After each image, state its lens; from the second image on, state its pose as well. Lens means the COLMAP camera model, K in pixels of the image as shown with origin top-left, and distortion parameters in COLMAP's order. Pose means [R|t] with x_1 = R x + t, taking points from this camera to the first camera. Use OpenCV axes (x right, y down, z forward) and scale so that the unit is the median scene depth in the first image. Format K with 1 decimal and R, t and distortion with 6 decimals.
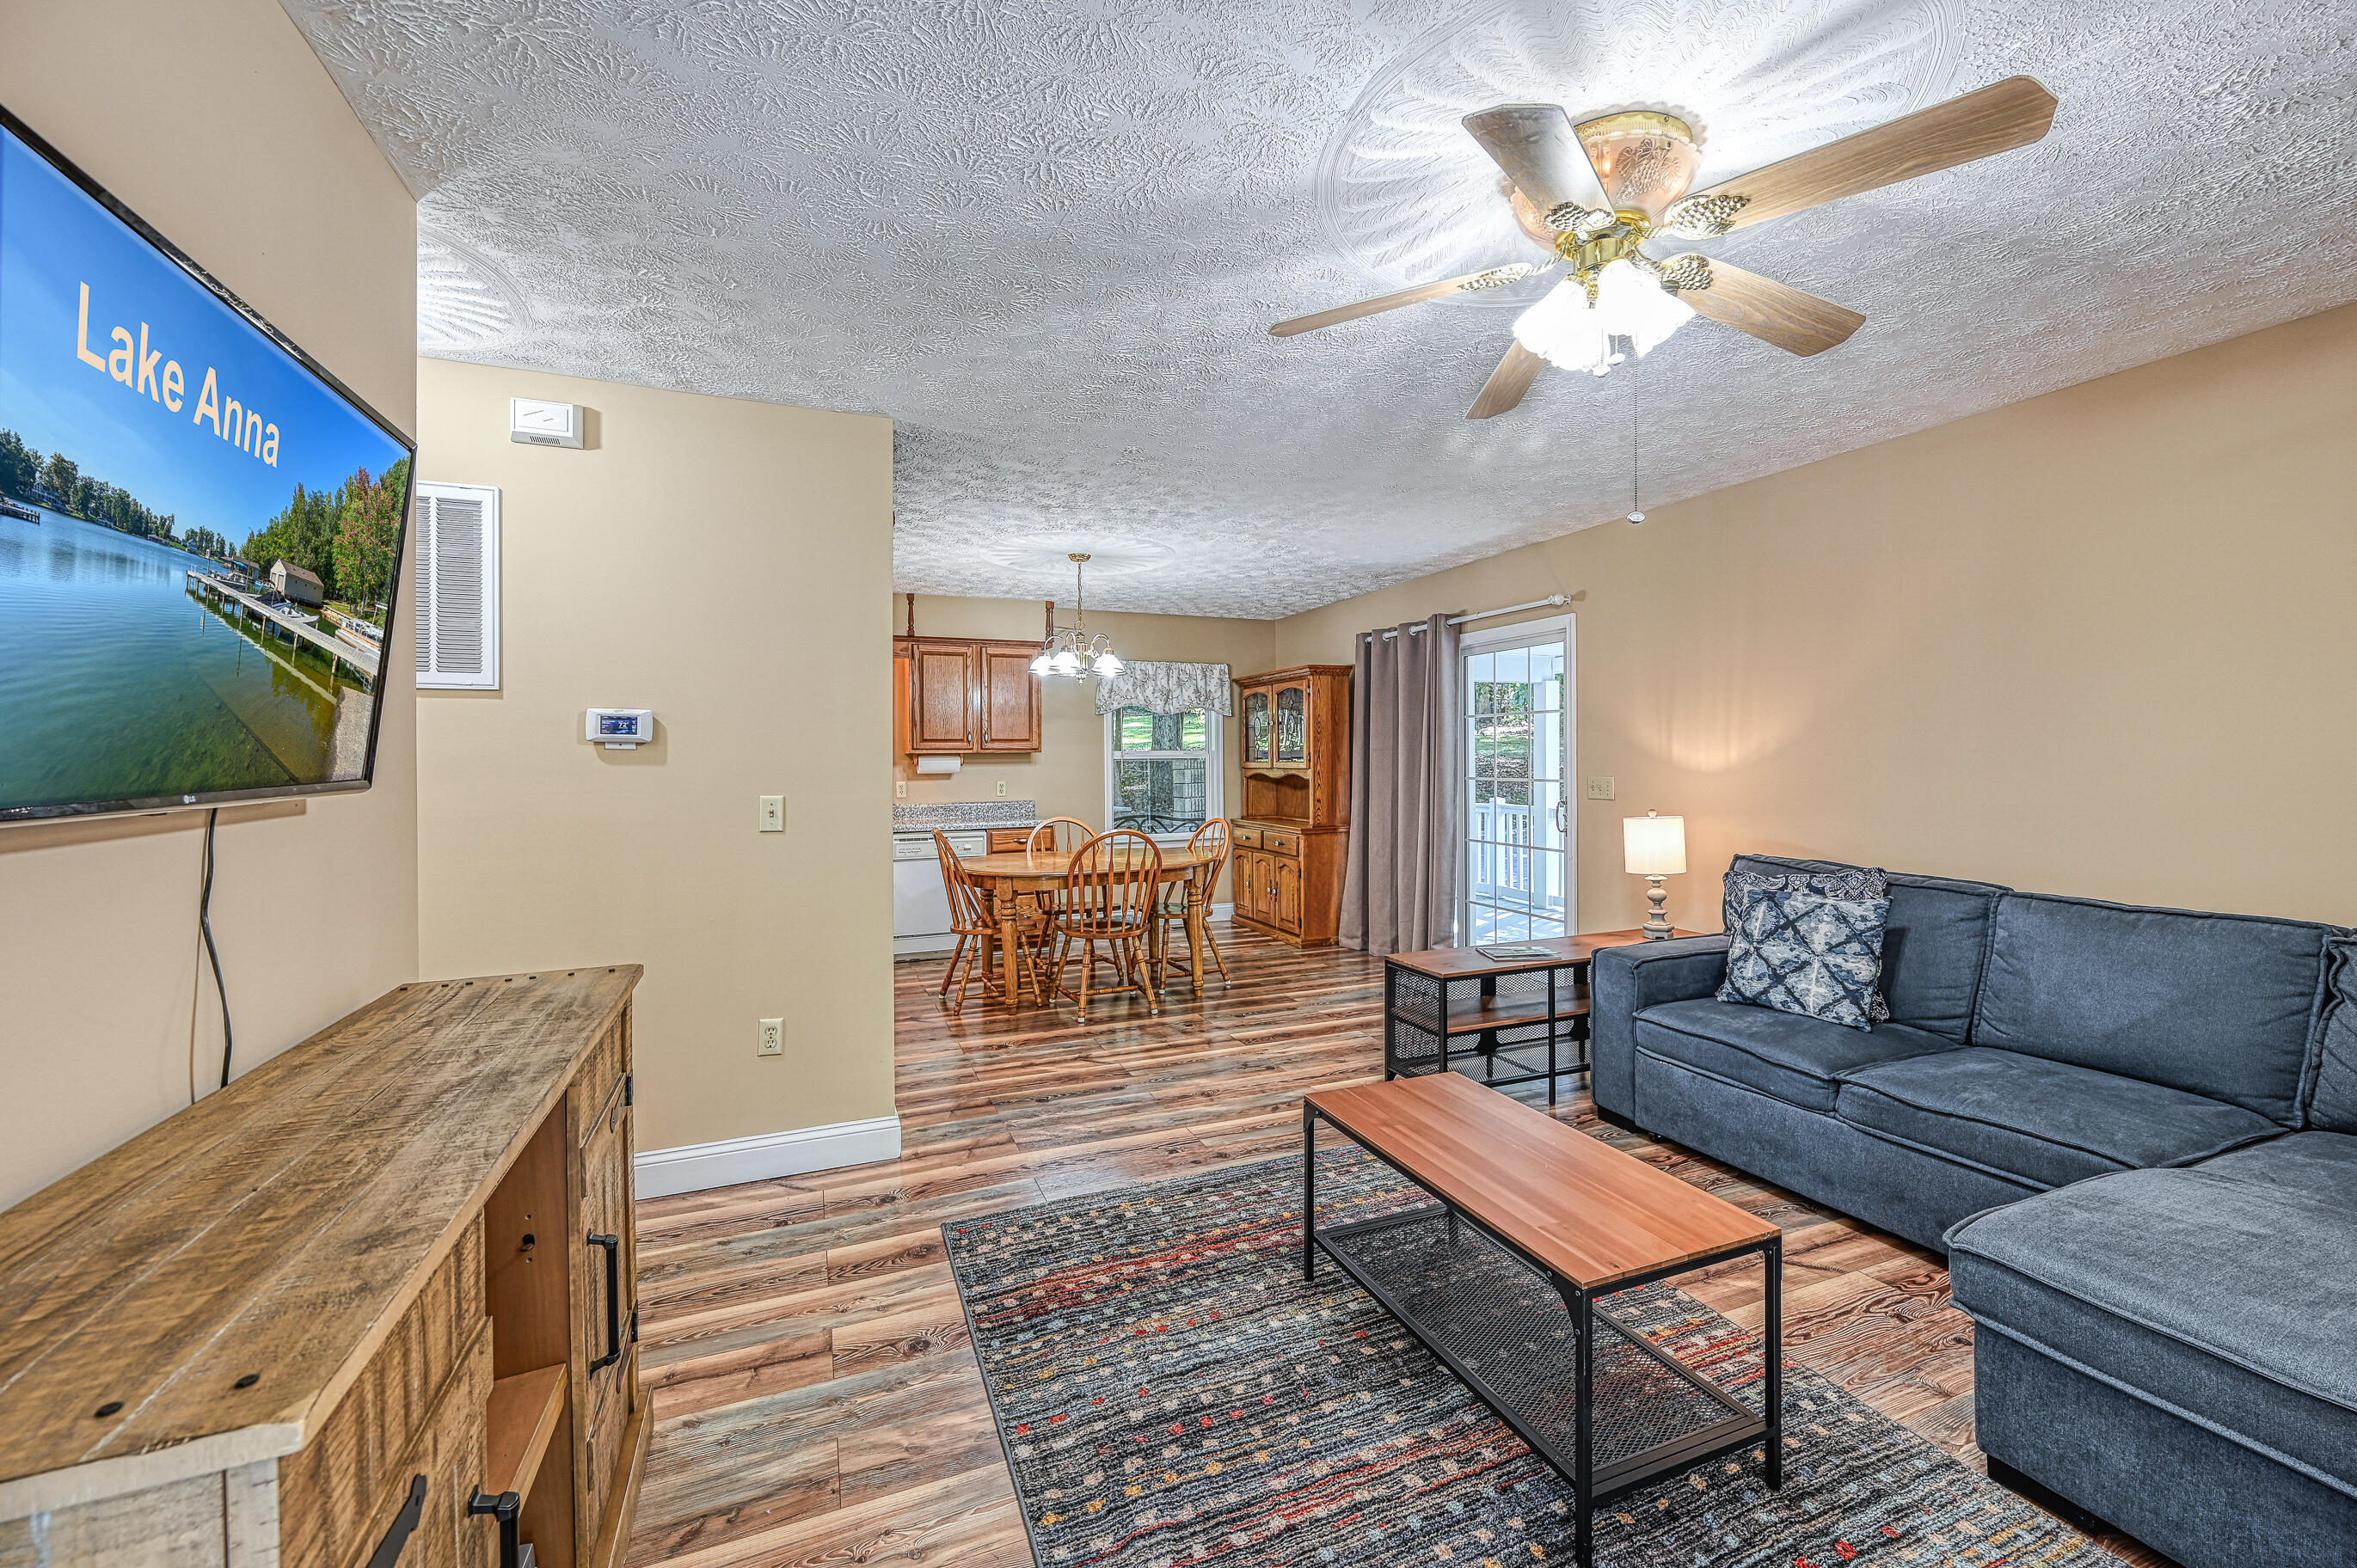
lens RADIAL K [[948.5, 0, 1172.6], [0, 948.5, 754.3], [0, 0, 1]] dist [-0.000909, -0.000054]
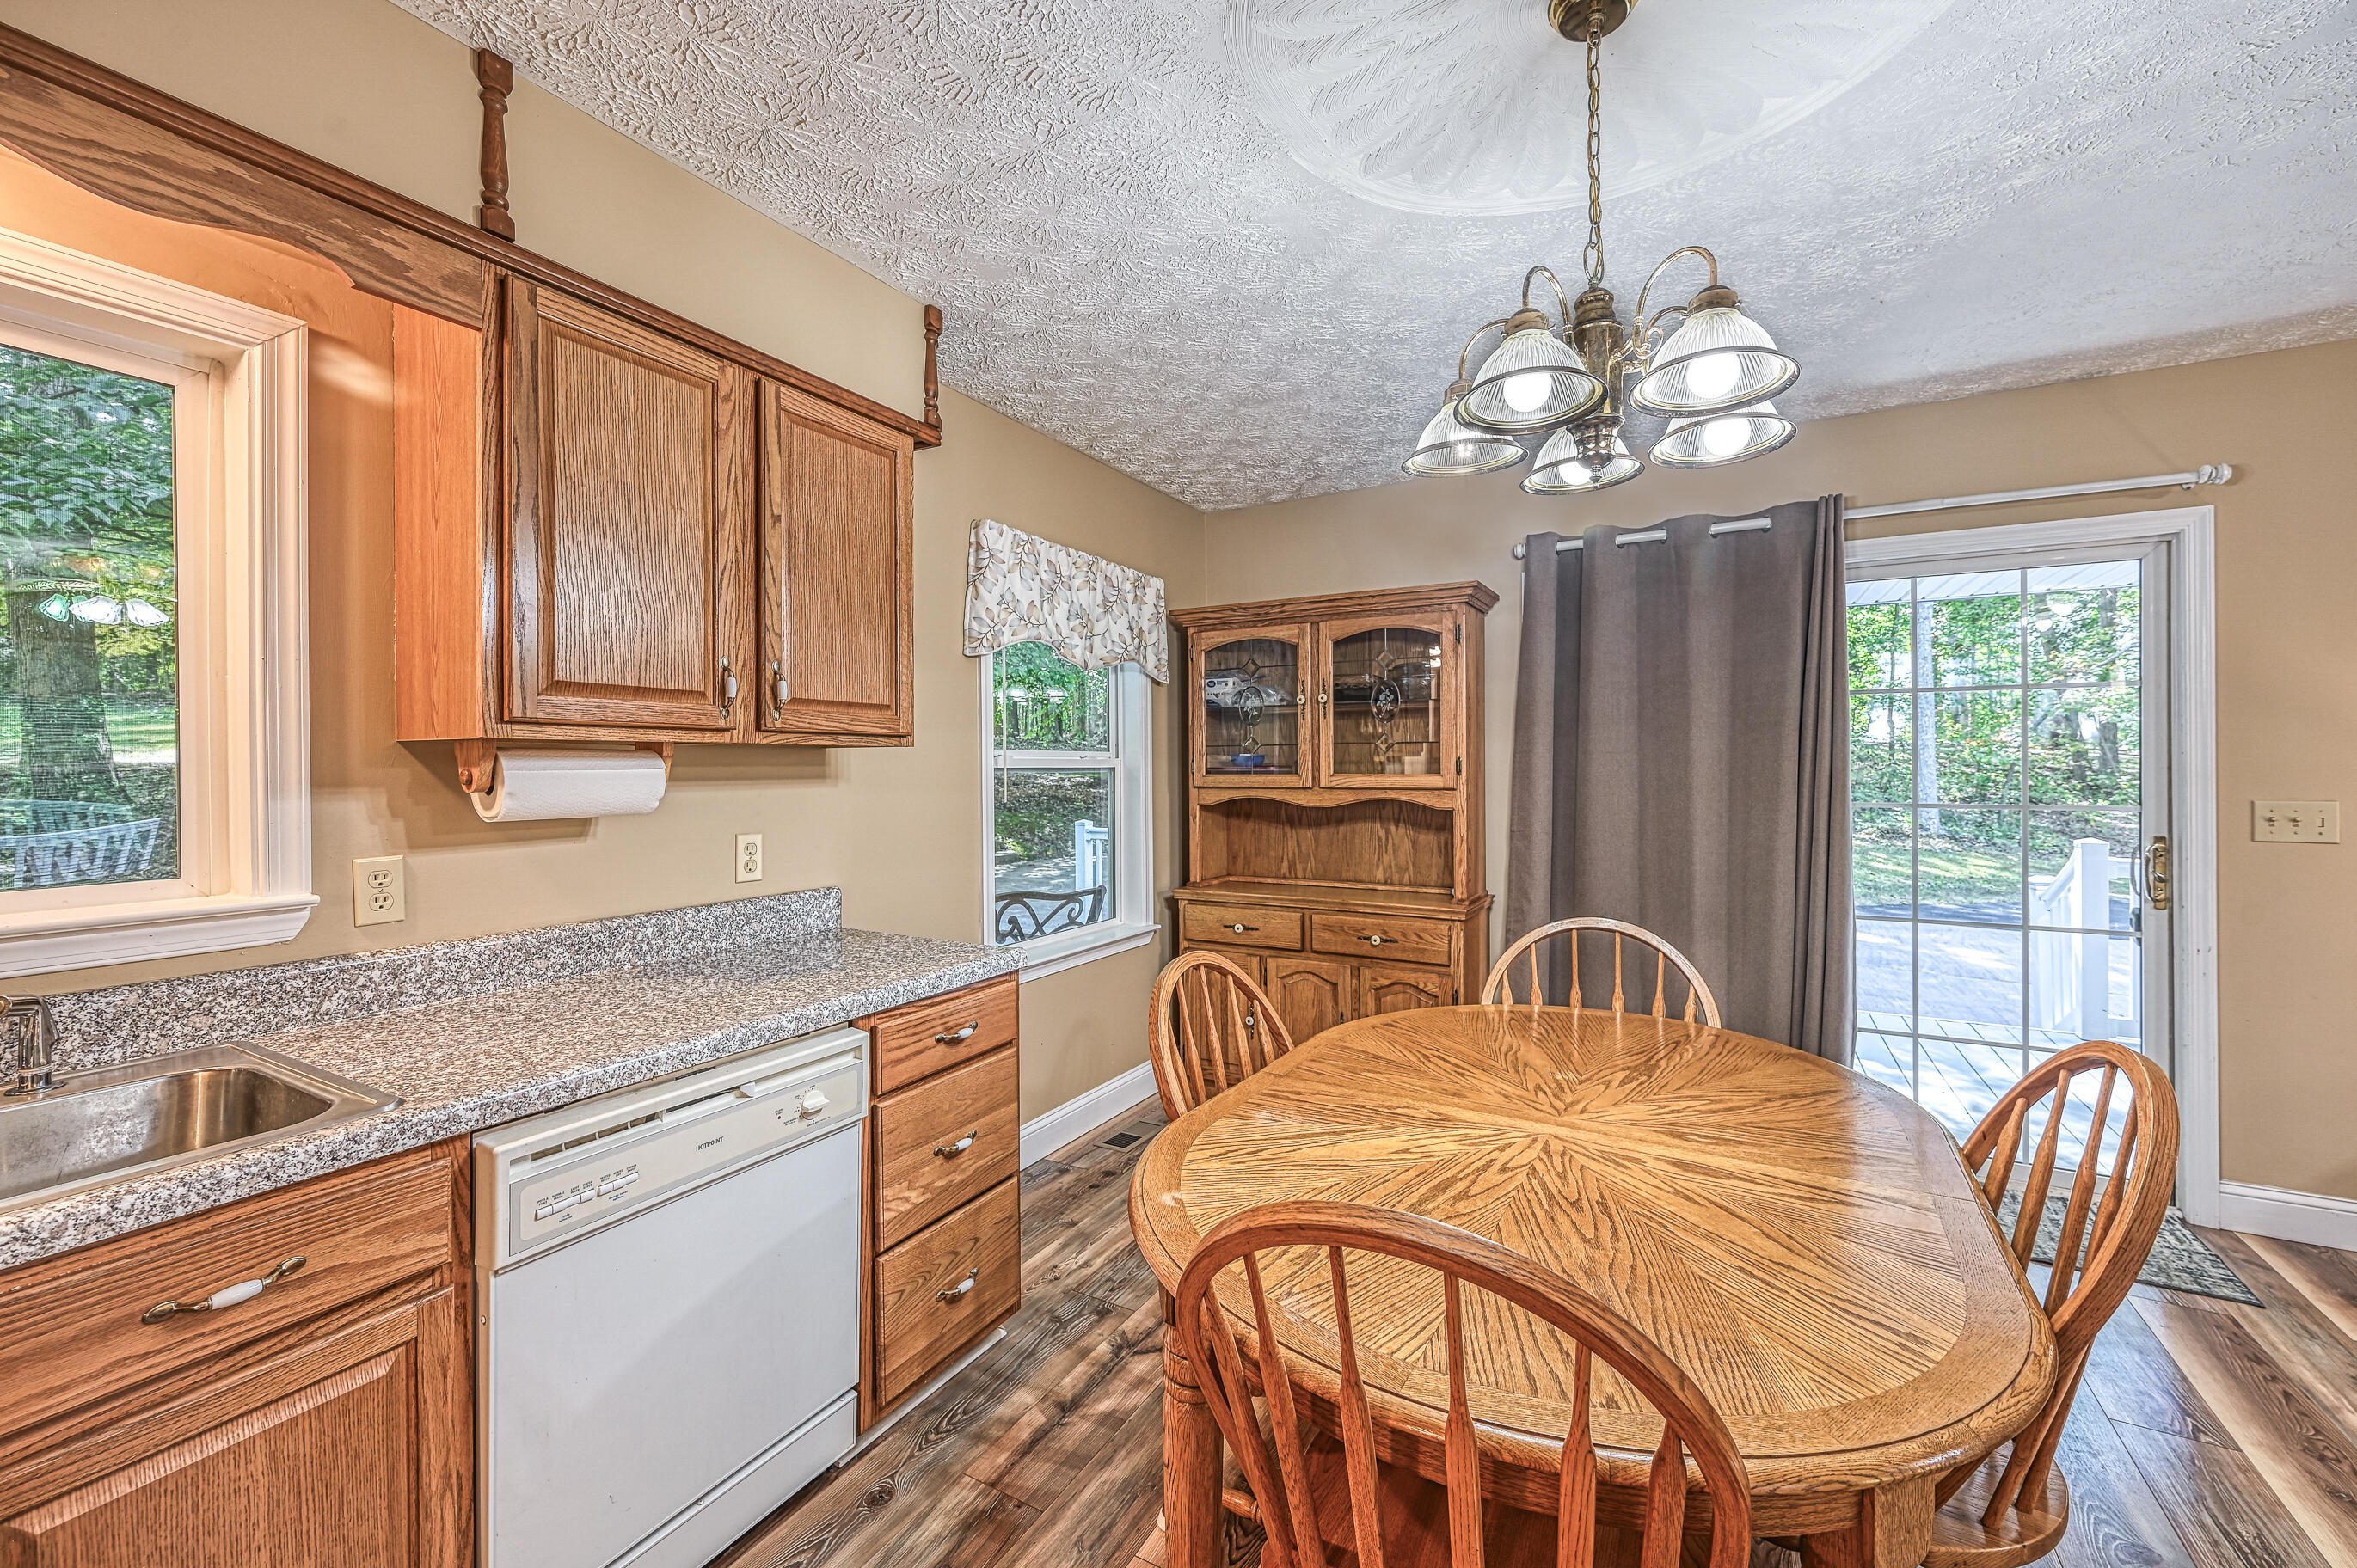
lens RADIAL K [[948.5, 0, 1188.5], [0, 948.5, 783.7], [0, 0, 1]] dist [-0.000909, -0.000054]
pose [[0.774805, -0.005136, 0.632179, -0.598250], [-0.005798, 0.999867, 0.015230, 0.011409], [-0.632173, -0.015466, 0.774673, 1.454965]]
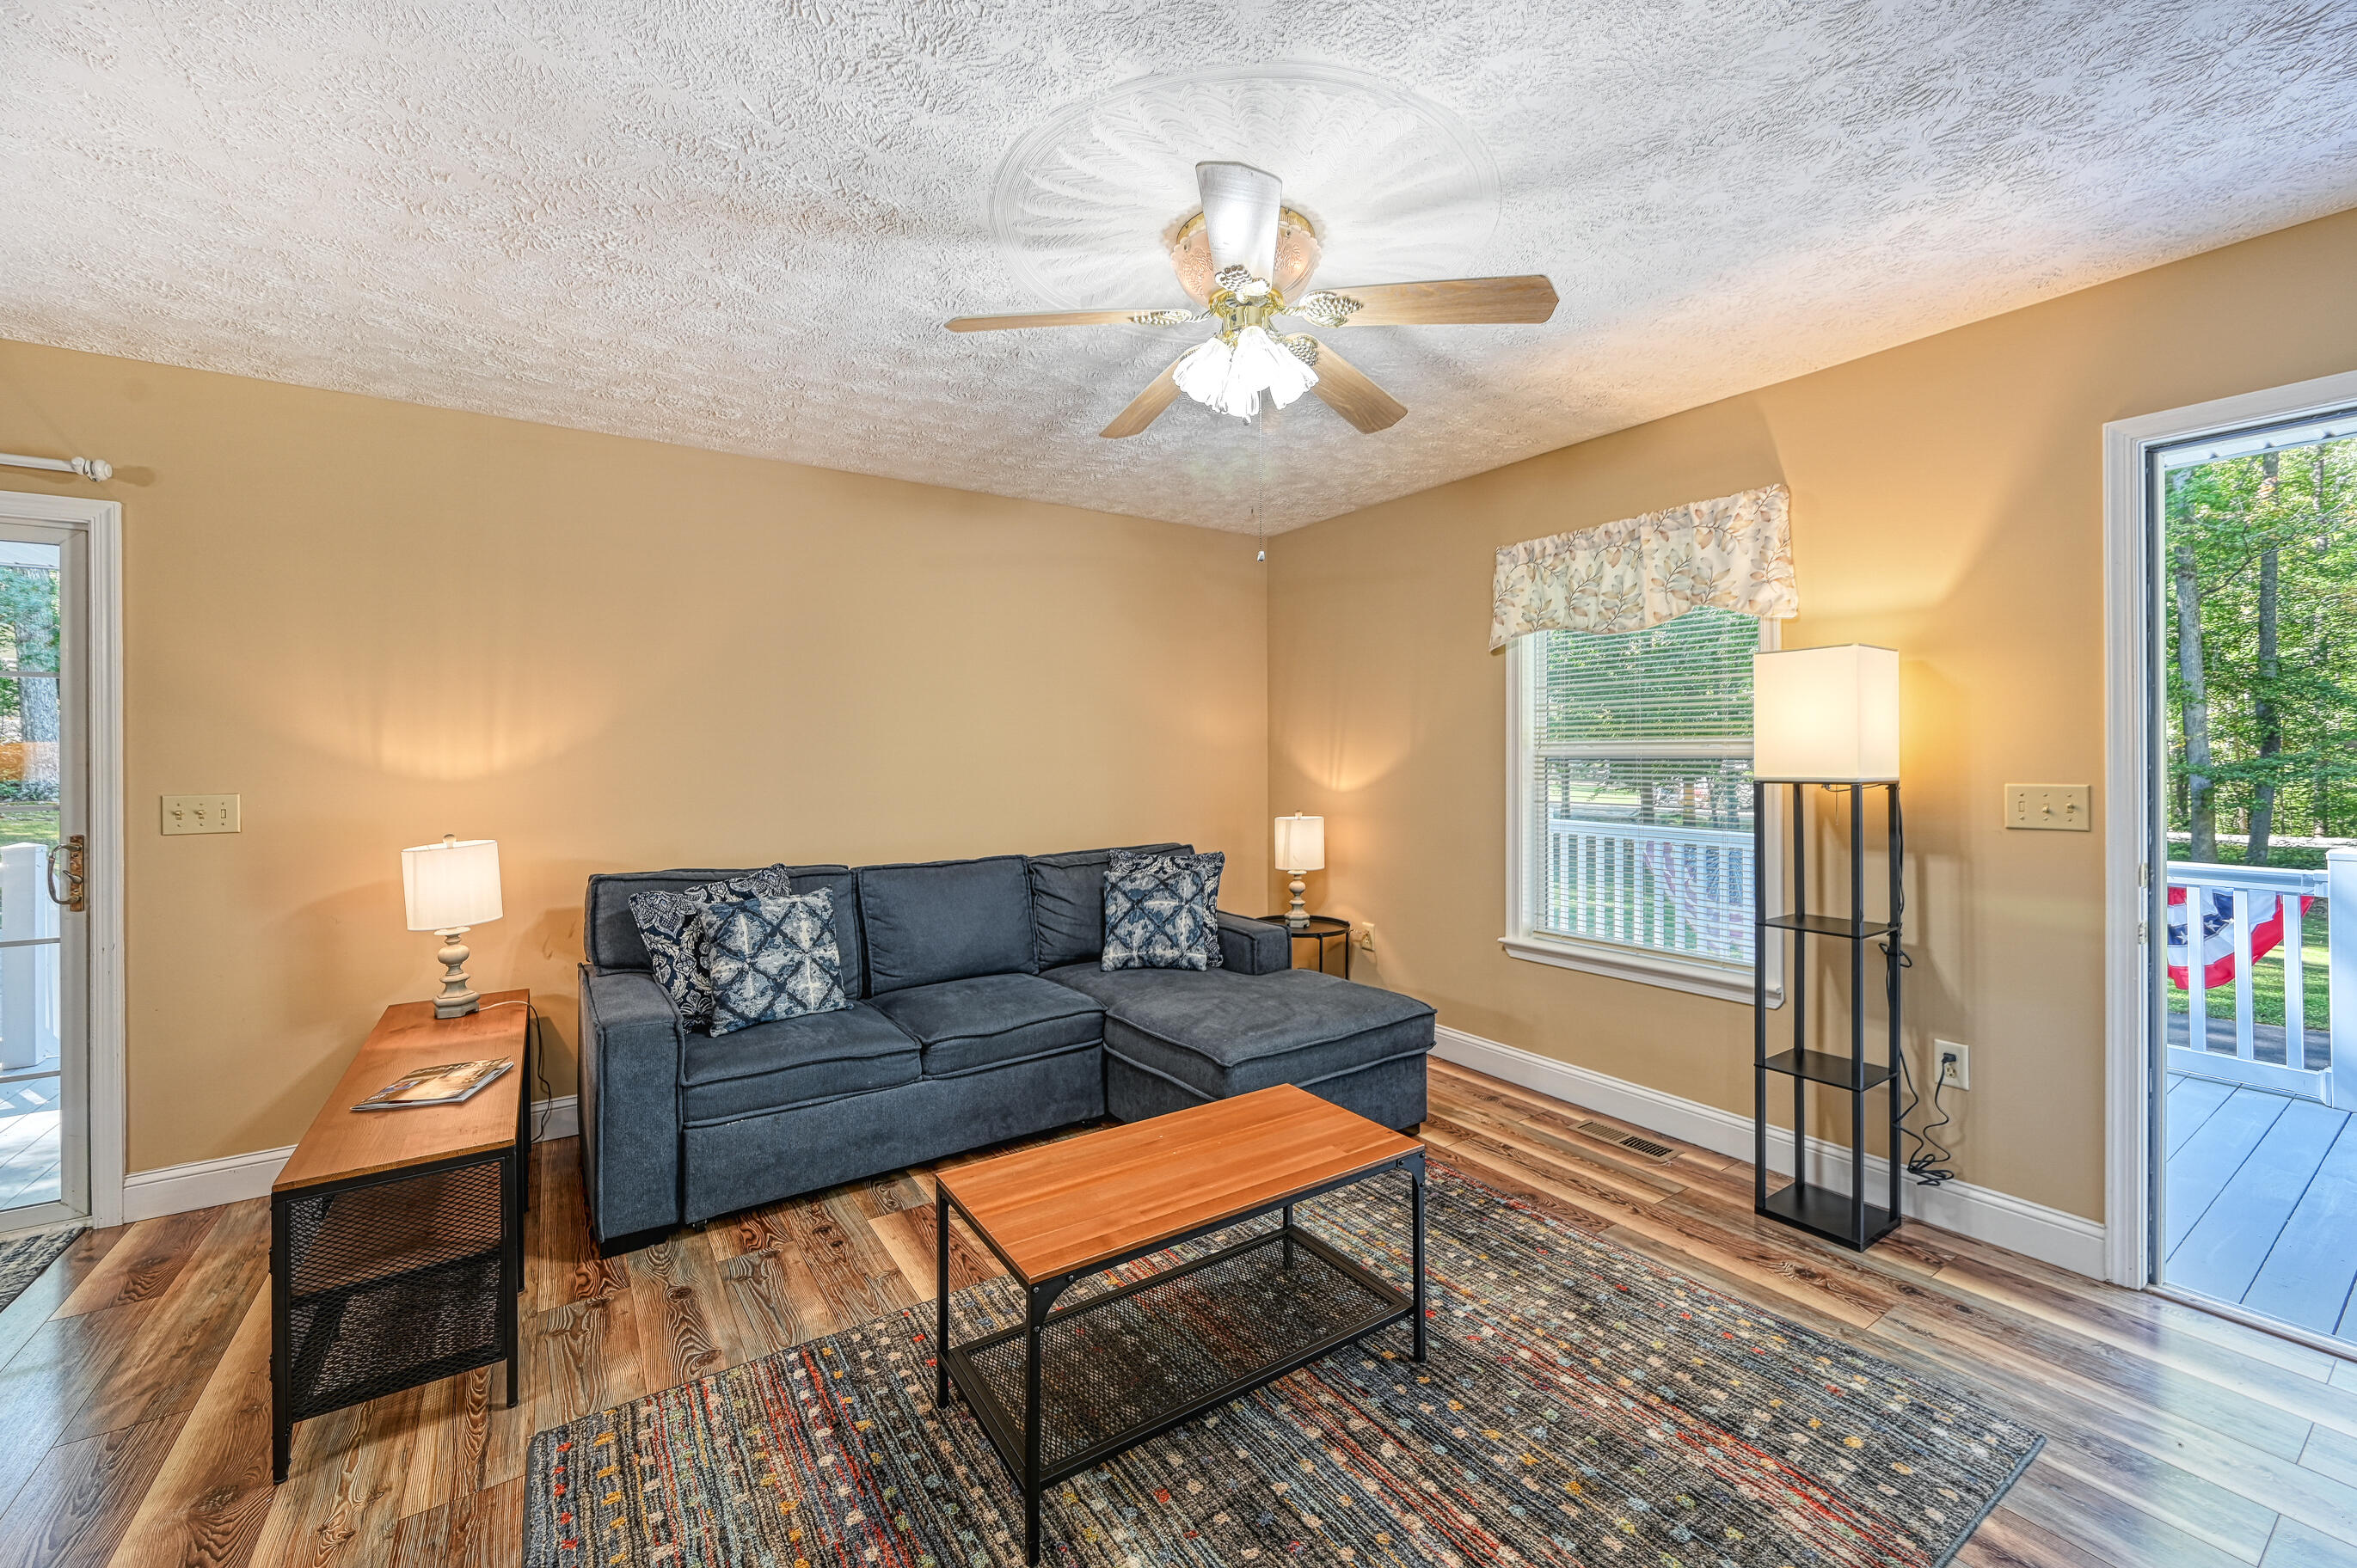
lens RADIAL K [[948.5, 0, 1199.3], [0, 948.5, 753.6], [0, 0, 1]] dist [-0.000909, -0.000054]
pose [[-0.223648, 0.007127, 0.974644, -0.392222], [0.006524, 0.999962, -0.005815, 0.006886], [-0.974648, 0.005058, -0.223686, 0.786332]]
